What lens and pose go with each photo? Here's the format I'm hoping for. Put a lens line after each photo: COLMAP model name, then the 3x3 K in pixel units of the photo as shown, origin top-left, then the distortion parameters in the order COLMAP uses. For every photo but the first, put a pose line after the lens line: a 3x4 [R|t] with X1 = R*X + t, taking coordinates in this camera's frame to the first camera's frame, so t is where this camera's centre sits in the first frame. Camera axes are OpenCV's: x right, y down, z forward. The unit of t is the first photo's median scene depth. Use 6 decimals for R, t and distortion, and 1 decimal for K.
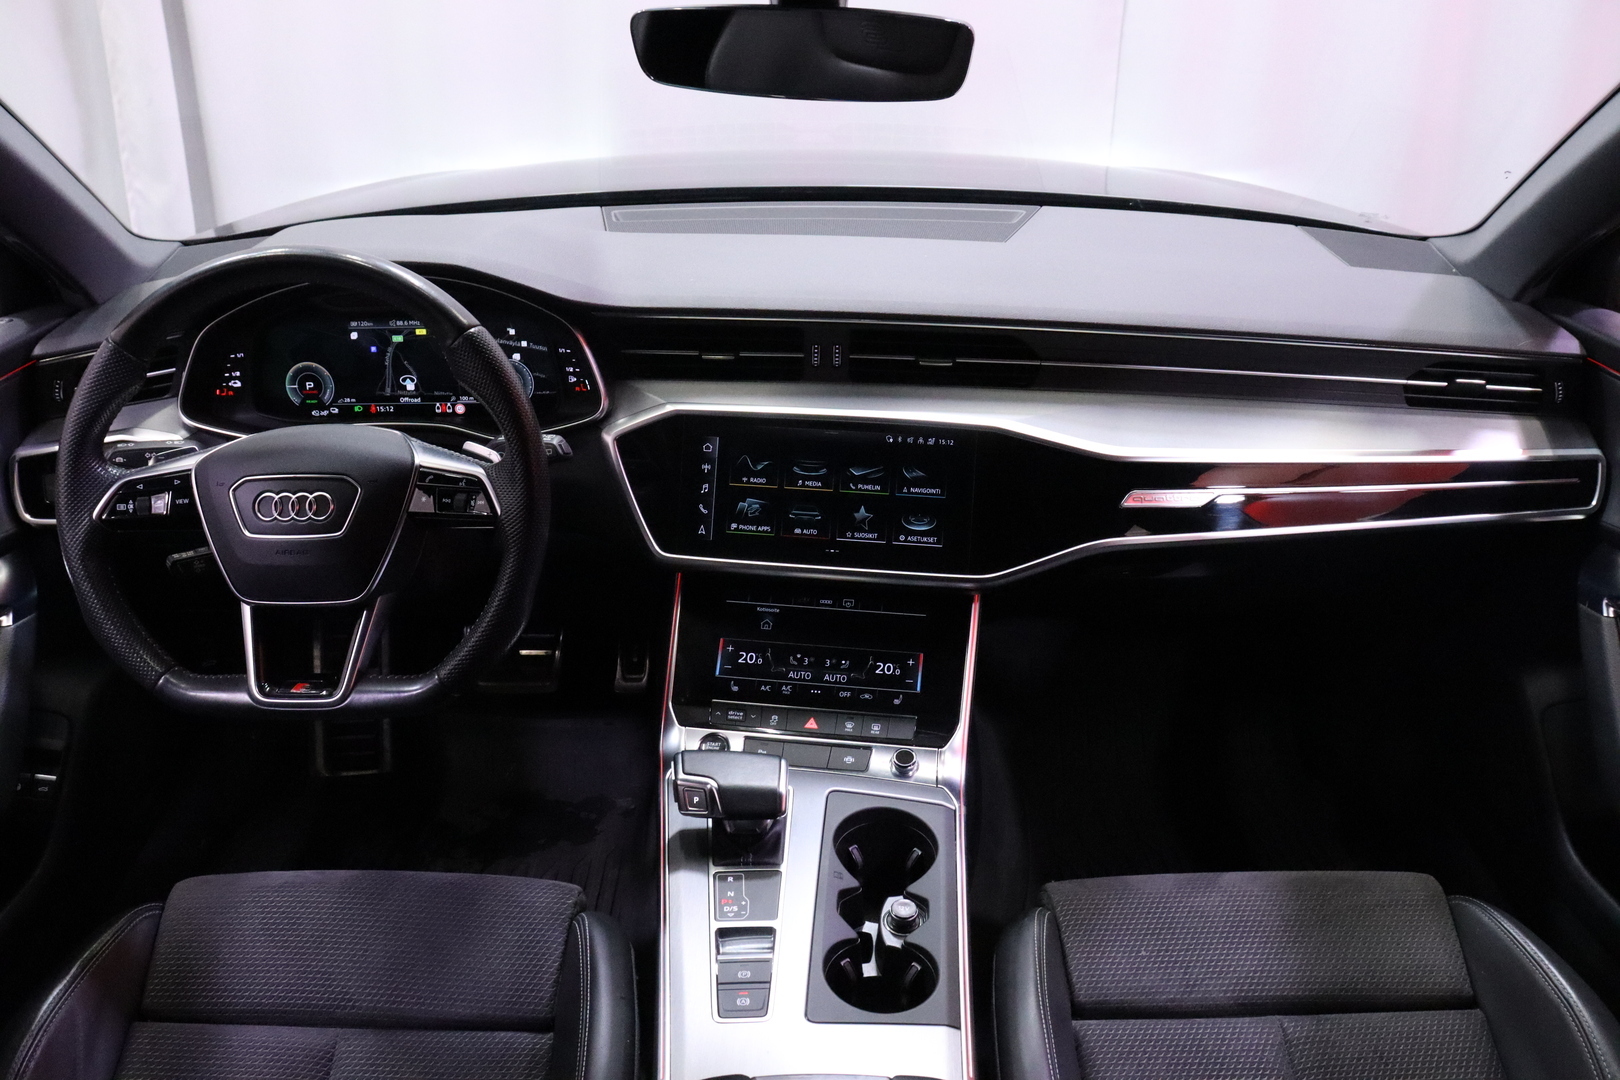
lens RADIAL K [[1312.1, 0, 802.8], [0, 1312.1, 552.3], [0, 0, 1]] dist [-0.165031, 0.125471]
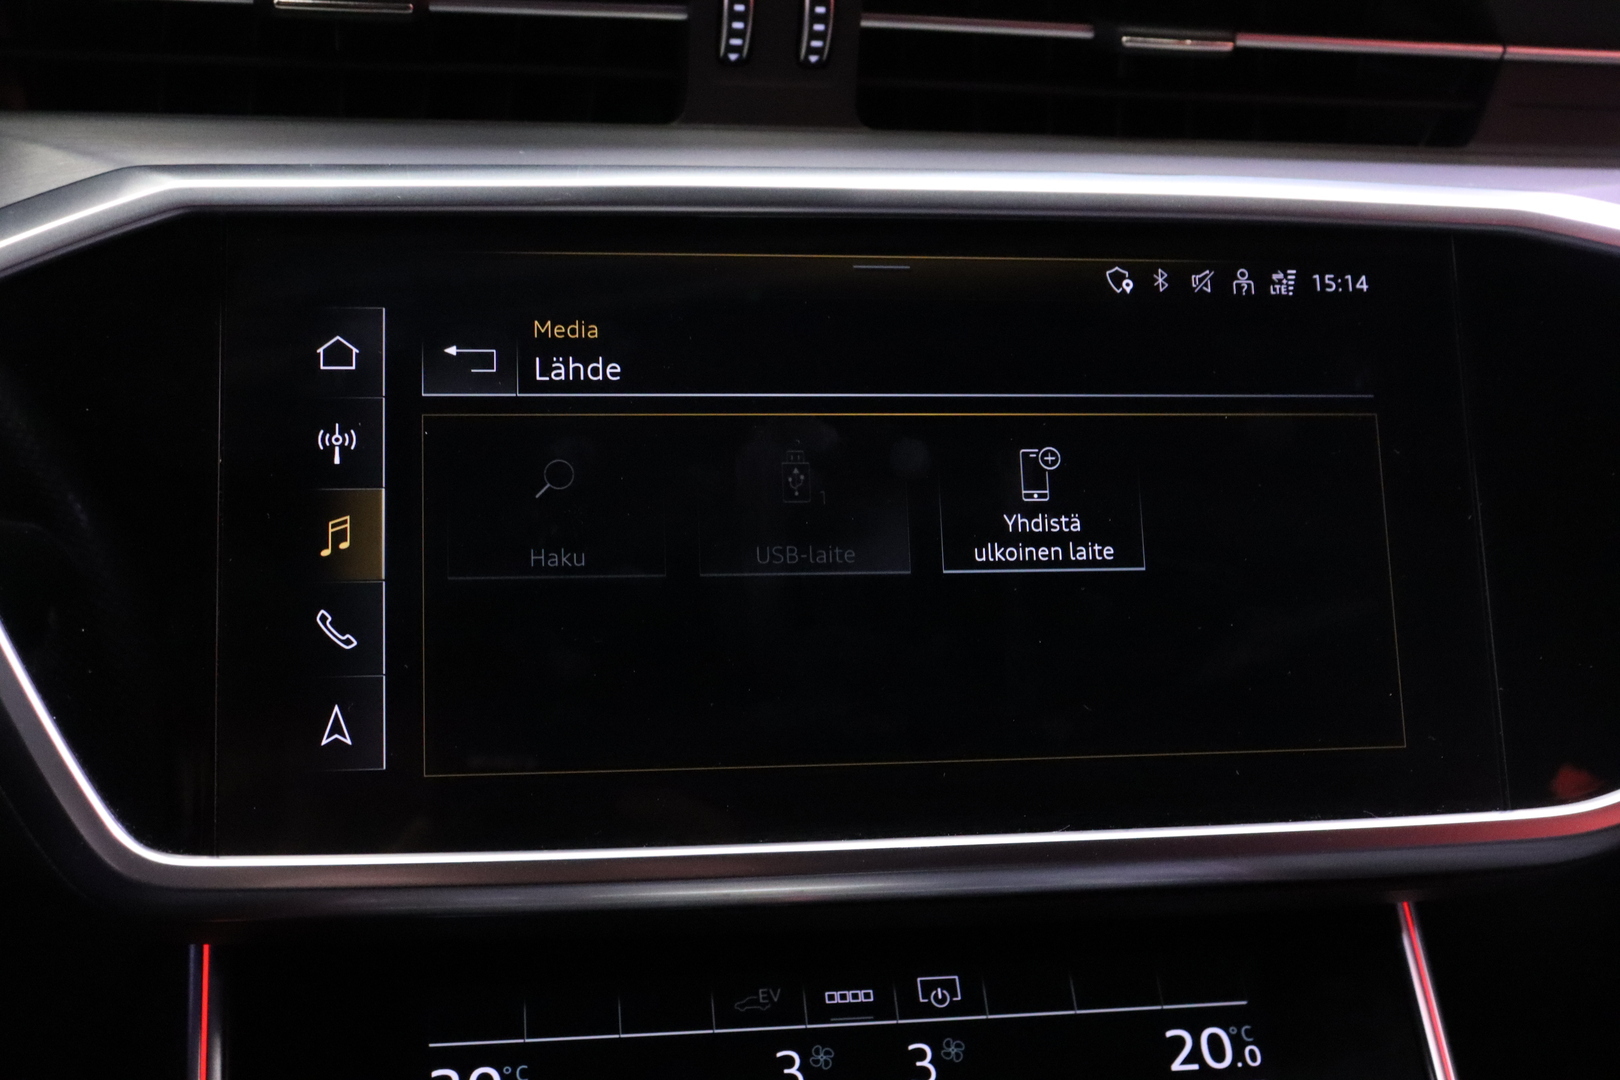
lens RADIAL K [[1924.1, 0, 810.2], [0, 1924.1, 550.8], [0, 0, 1]] dist [-0.034450, 0.000000]
pose [[0.953811, -0.054299, 0.295459, -0.094663], [0.104152, 0.982298, -0.155702, 0.011626], [-0.281774, 0.179283, 0.942582, 0.682068]]
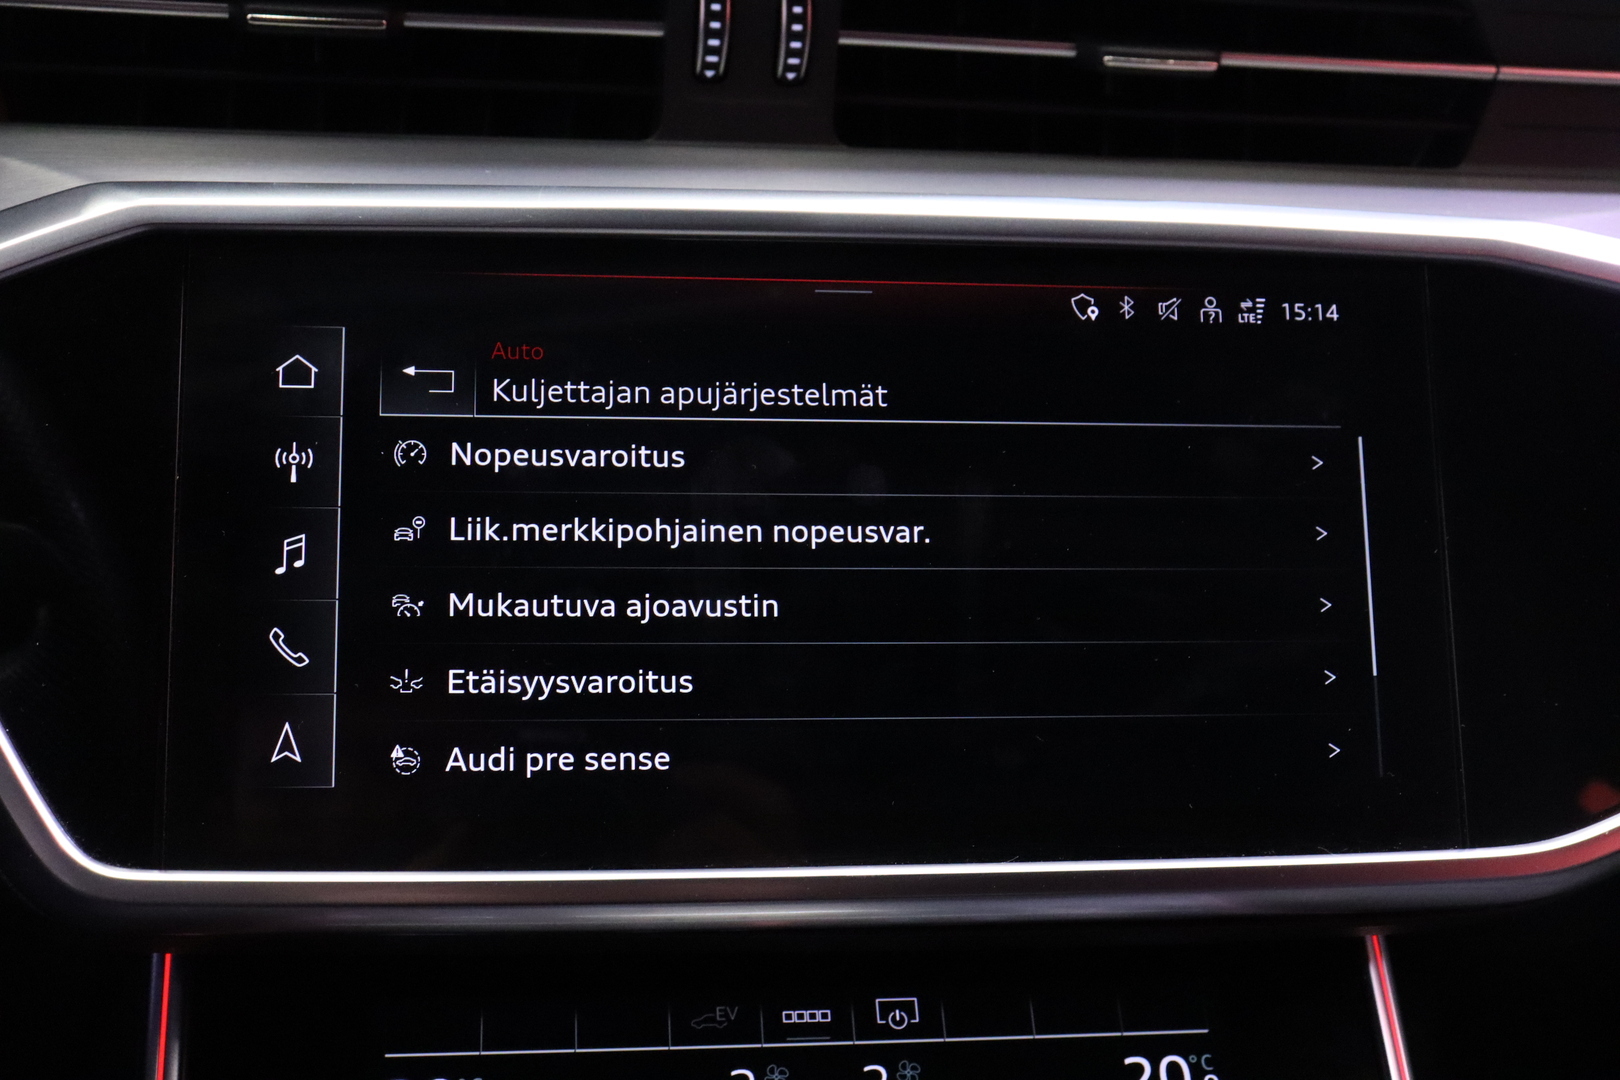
lens RADIAL K [[1924.1, 0, 808.5], [0, 1924.1, 553.5], [0, 0, 1]] dist [-0.034450, 0.000000]
pose [[0.962849, -0.040687, 0.266959, -0.077600], [0.082637, 0.985553, -0.147841, 0.005857], [-0.257087, 0.164409, 0.952300, 0.676206]]
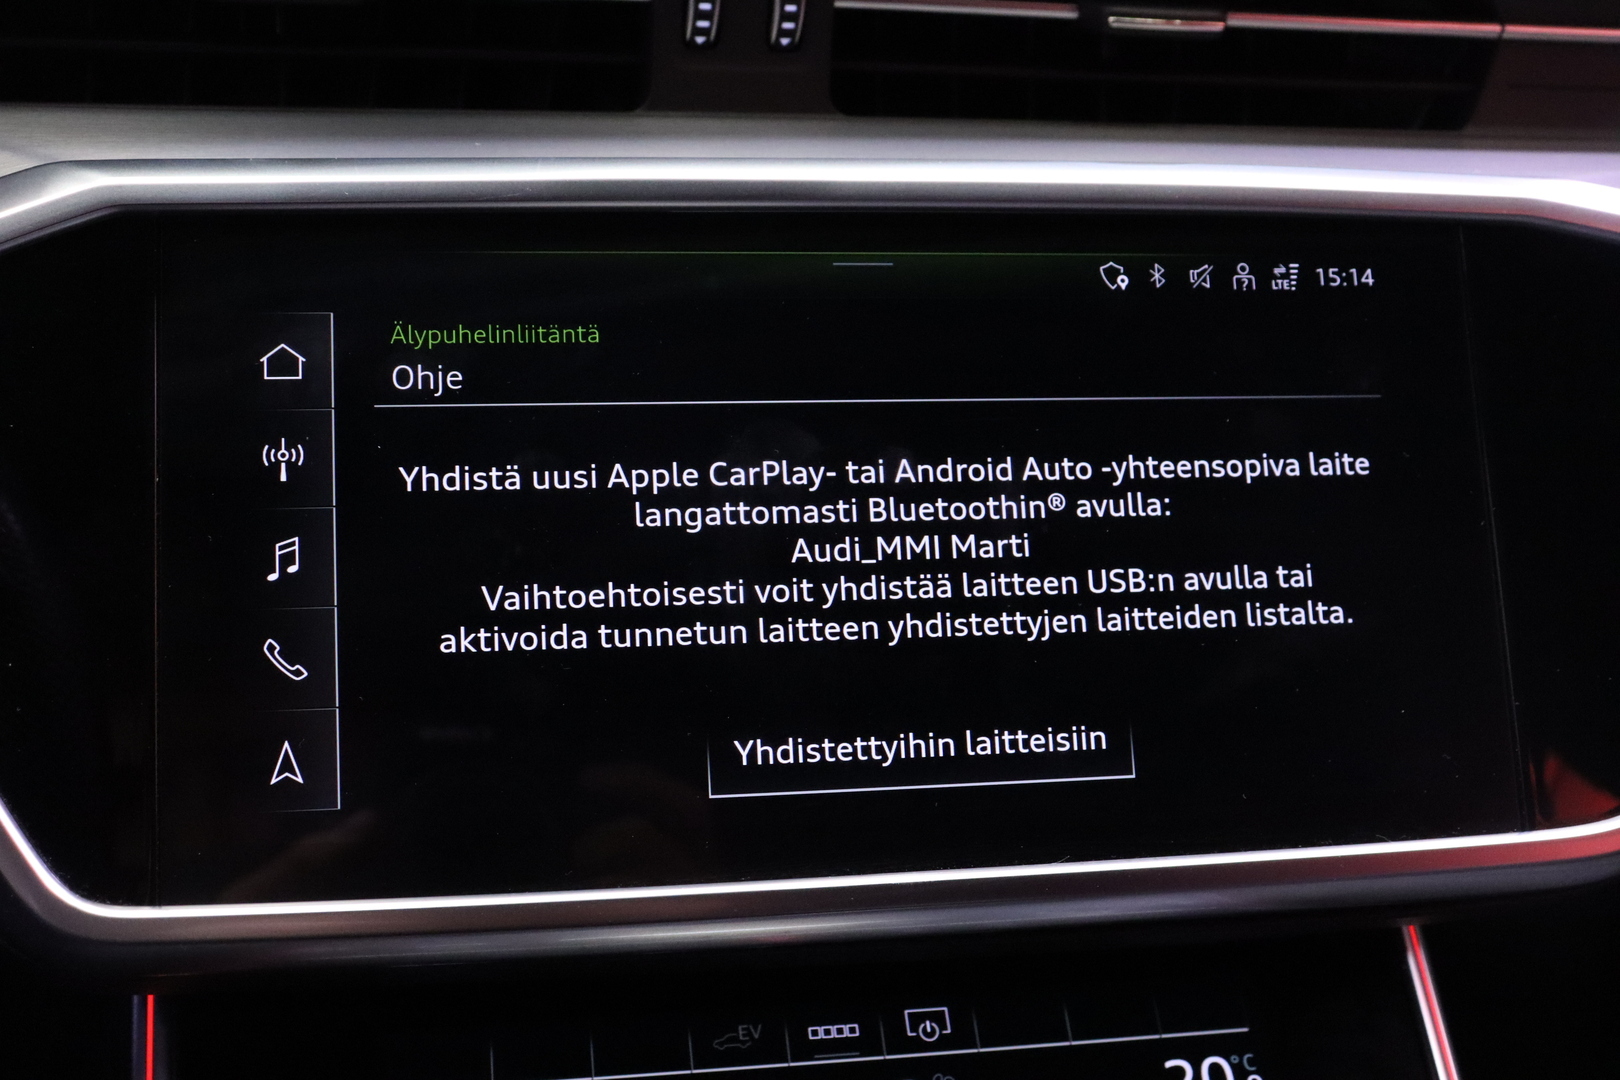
lens RADIAL K [[1924.1, 0, 809.4], [0, 1924.1, 553.6], [0, 0, 1]] dist [-0.034450, 0.000000]
pose [[0.945567, -0.068099, 0.318224, -0.092904], [0.118161, 0.982969, -0.140751, 0.001900], [-0.303219, 0.170691, 0.937509, 0.701272]]
